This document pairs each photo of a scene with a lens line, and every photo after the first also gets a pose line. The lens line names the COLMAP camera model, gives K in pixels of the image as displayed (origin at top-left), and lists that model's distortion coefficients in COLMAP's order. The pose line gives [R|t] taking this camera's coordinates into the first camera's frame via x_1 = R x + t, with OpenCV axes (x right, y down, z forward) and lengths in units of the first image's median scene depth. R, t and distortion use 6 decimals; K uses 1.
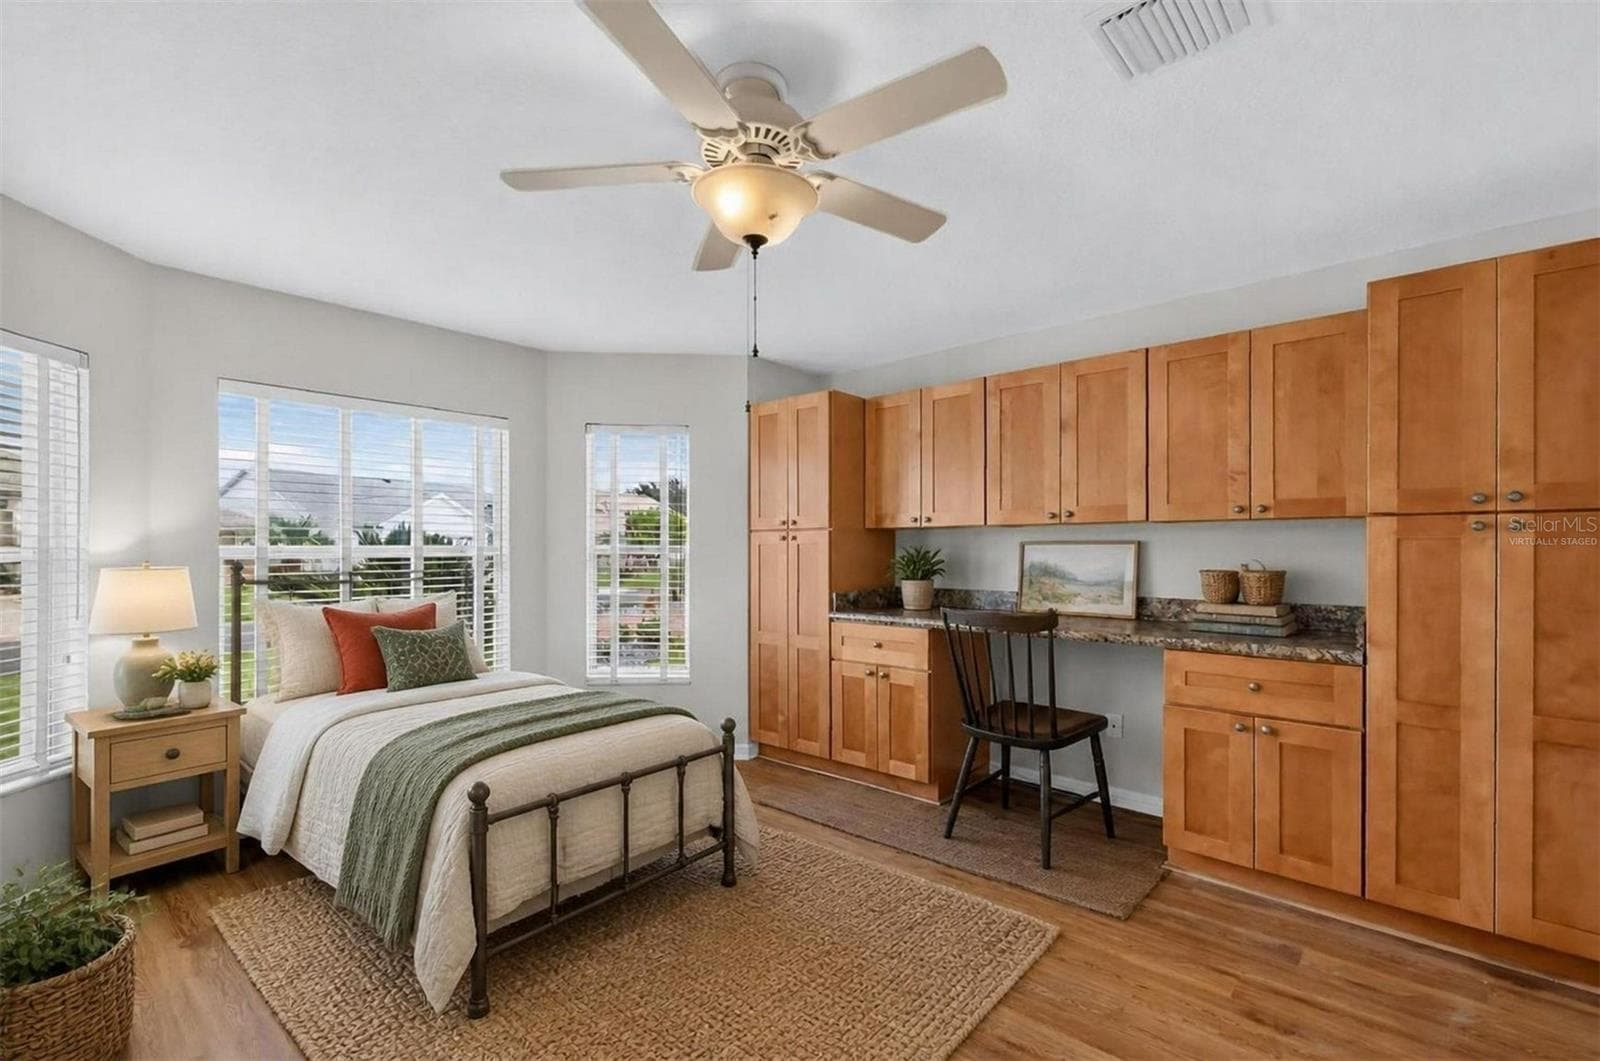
lens RADIAL K [[704.2, 0, 803.0], [0, 704.2, 551.1], [0, 0, 1]] dist [0.000765, -0.000177]
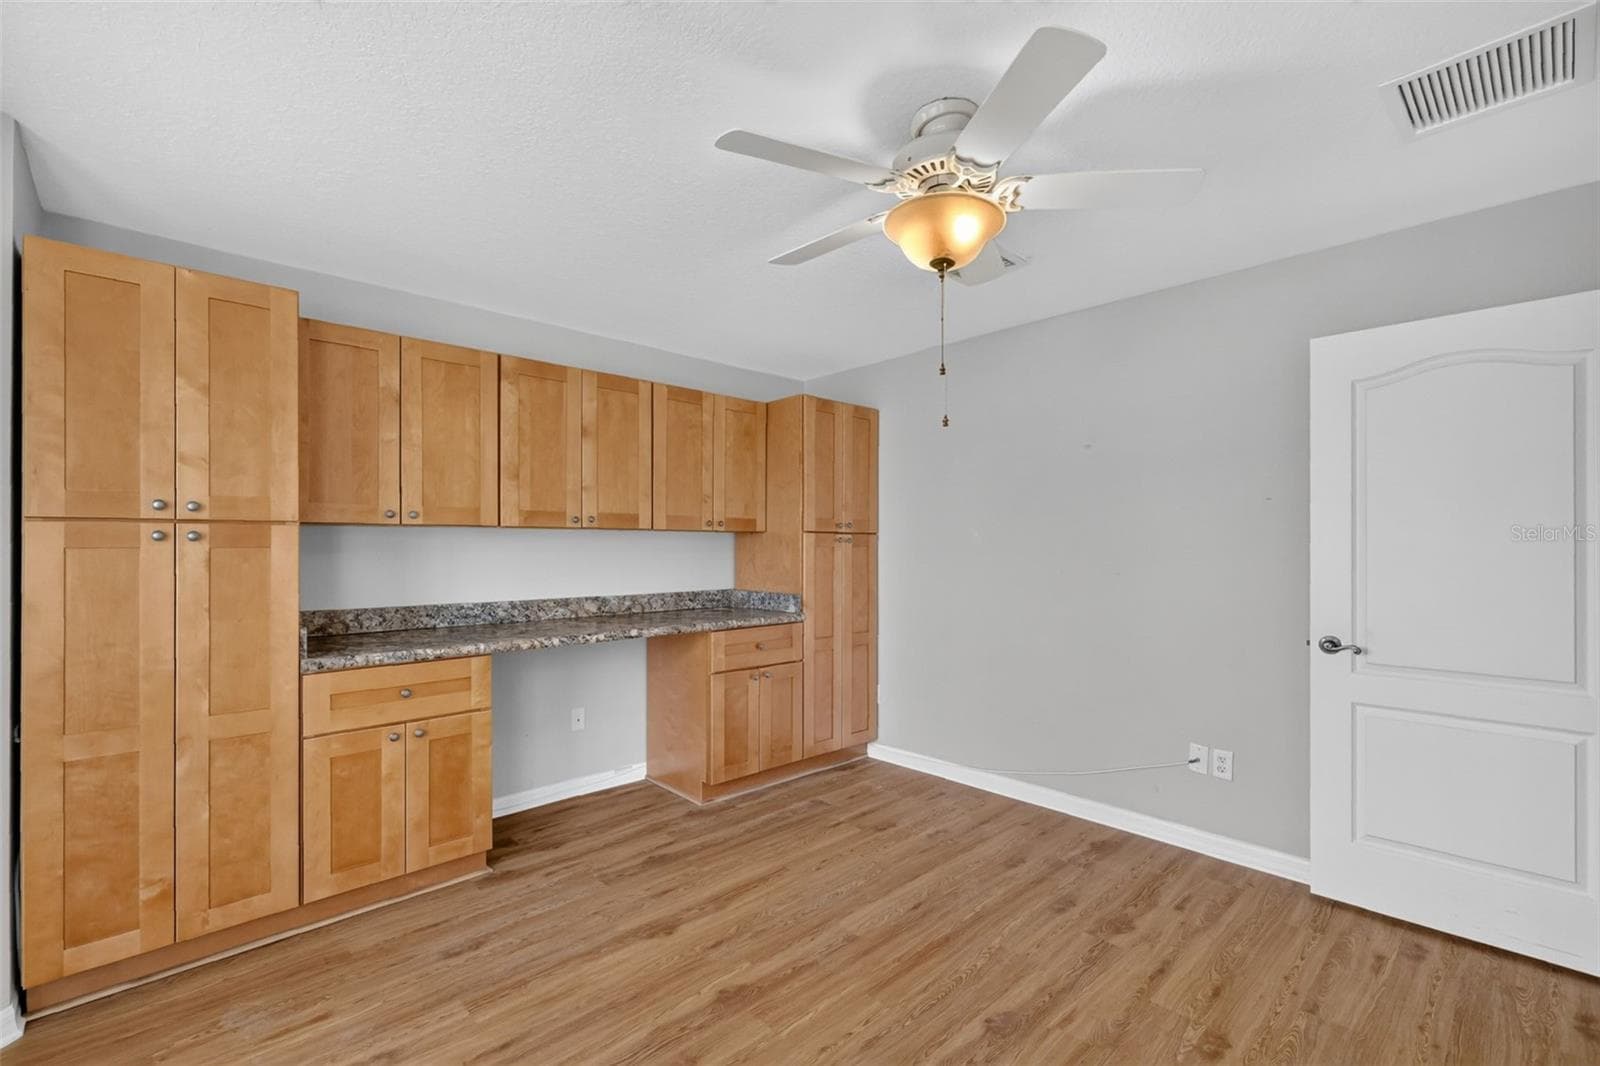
lens RADIAL K [[704.2, 0, 803.0], [0, 704.2, 553.6], [0, 0, 1]] dist [0.000765, -0.000177]
pose [[0.077091, -0.007544, 0.996996, -0.852687], [0.006434, 0.999954, 0.007069, -0.011183], [-0.997003, 0.005869, 0.077136, 0.845517]]
